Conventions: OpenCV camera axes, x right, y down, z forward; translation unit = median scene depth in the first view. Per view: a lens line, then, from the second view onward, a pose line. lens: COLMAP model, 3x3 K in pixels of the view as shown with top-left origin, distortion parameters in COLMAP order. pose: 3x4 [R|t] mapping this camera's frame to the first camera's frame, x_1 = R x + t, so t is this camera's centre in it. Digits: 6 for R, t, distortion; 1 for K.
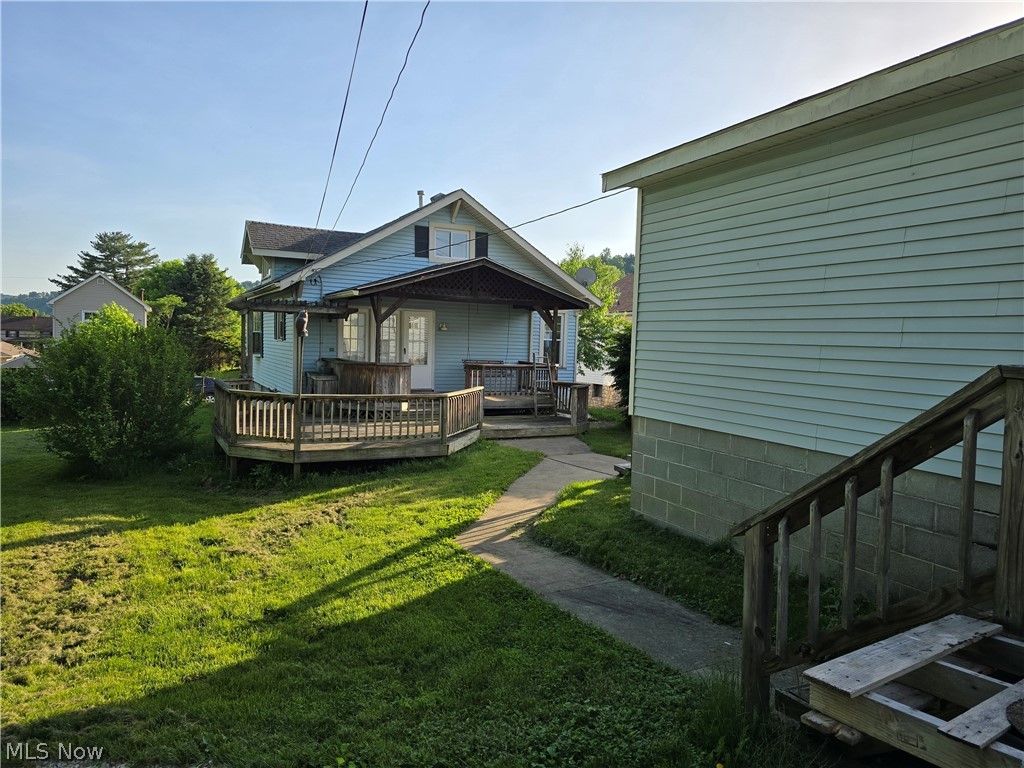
lens RADIAL K [[701.9, 0, 512.0], [0, 701.9, 384.0], [0, 0, 1]] dist [0.084034, -0.085844]
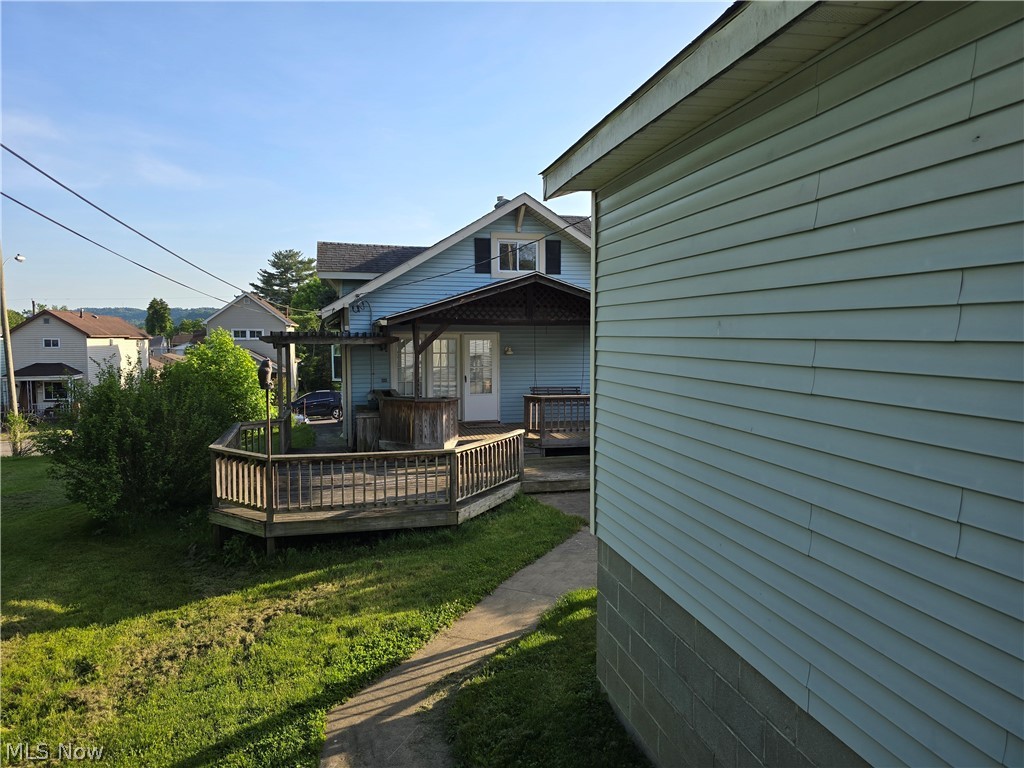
lens RADIAL K [[701.9, 0, 512.0], [0, 701.9, 384.0], [0, 0, 1]] dist [0.084034, -0.085844]
pose [[0.974546, -0.012937, -0.223814, 0.128991], [0.013906, 0.999900, 0.002756, -0.052358], [0.223756, -0.005799, 0.974628, 0.179513]]
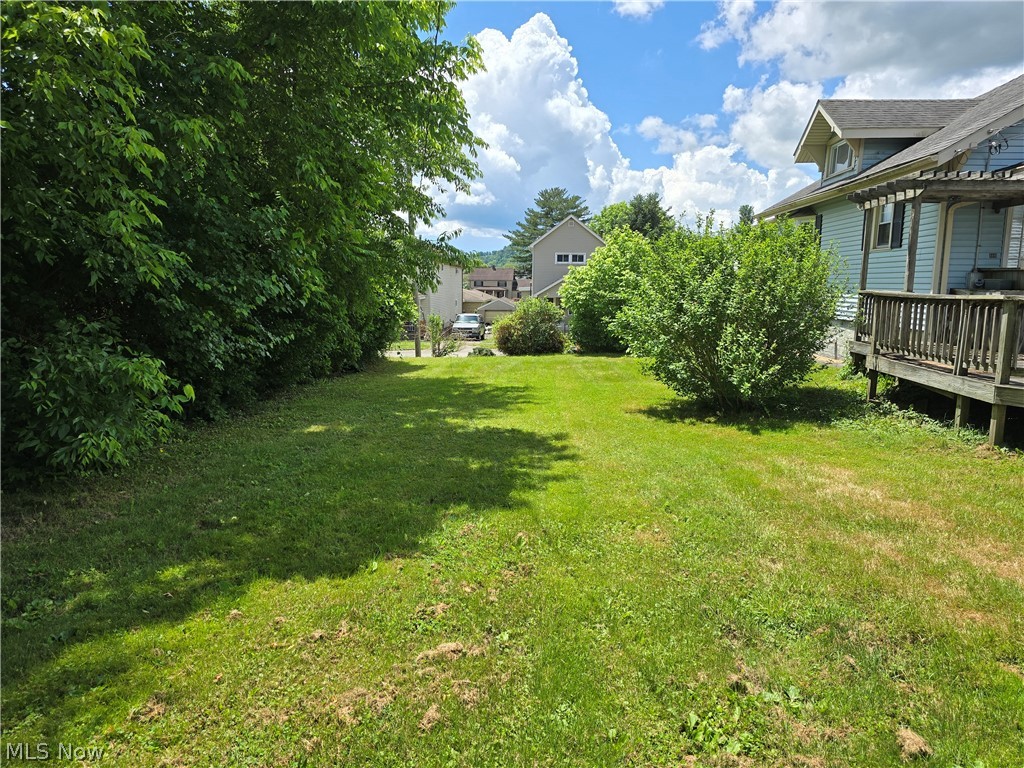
lens RADIAL K [[701.9, 0, 512.0], [0, 701.9, 384.0], [0, 0, 1]] dist [0.084034, -0.085844]
pose [[0.858793, 0.053409, -0.509531, -0.350219], [-0.016703, 0.996941, 0.076348, 0.034153], [0.512050, -0.057056, 0.857058, 0.207902]]
